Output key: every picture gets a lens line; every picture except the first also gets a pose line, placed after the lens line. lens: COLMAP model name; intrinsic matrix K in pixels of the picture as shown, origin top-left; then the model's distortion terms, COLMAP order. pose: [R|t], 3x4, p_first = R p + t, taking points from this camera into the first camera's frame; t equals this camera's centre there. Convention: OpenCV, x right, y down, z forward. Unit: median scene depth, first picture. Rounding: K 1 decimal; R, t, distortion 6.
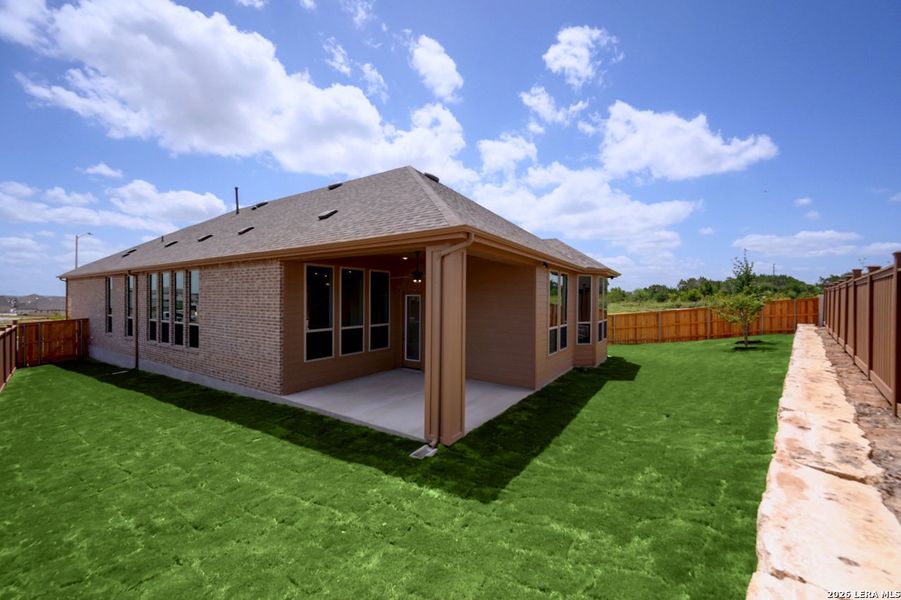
lens RADIAL K [[358.0, 0, 451.6], [0, 358.0, 295.2], [0, 0, 1]] dist [-0.001426, 0.000025]
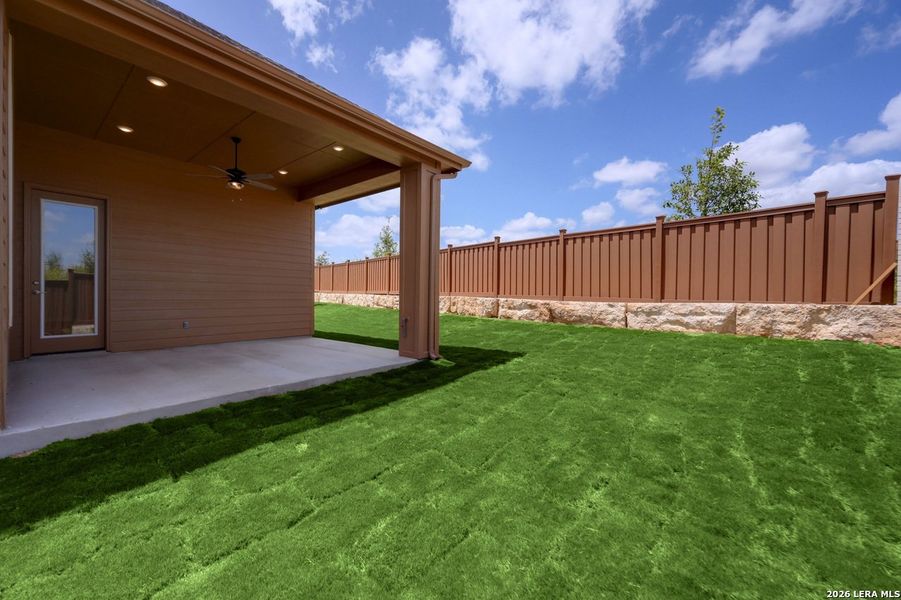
lens RADIAL K [[358.0, 0, 451.6], [0, 358.0, 295.2], [0, 0, 1]] dist [-0.001426, 0.000025]
pose [[0.114362, -0.019689, 0.993244, -0.956522], [-0.007873, 0.999754, 0.020724, 0.194779], [-0.993408, -0.010190, 0.114179, 0.746996]]
